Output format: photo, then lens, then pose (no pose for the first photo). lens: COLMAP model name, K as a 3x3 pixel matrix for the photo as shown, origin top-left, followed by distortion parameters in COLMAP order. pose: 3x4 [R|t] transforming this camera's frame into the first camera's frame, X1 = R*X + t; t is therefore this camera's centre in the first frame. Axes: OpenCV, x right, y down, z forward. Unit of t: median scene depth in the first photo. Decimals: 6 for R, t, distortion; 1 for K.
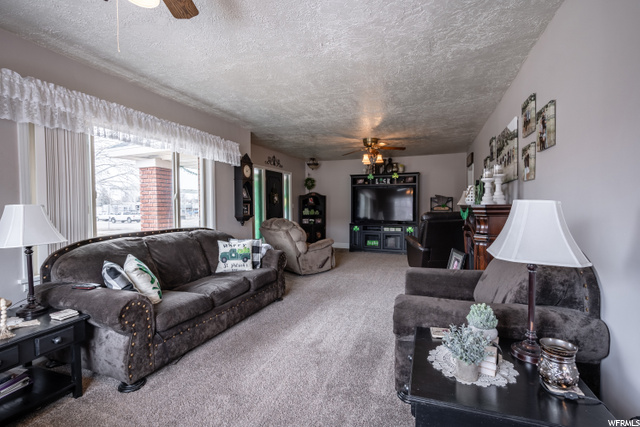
lens RADIAL K [[292.0, 0, 320.0], [0, 292.0, 213.5], [0, 0, 1]] dist [0.001675, 0.000678]
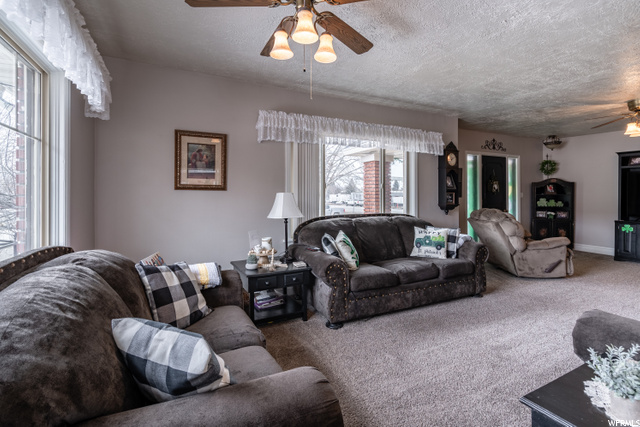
lens RADIAL K [[293.5, 0, 318.6], [0, 293.5, 196.0], [0, 0, 1]] dist [0.000112, 0.000226]
pose [[0.739819, 0.011641, -0.672705, 0.127137], [-0.025200, 0.999628, -0.010417, -0.000151], [0.672334, 0.024659, 0.739837, -0.045411]]
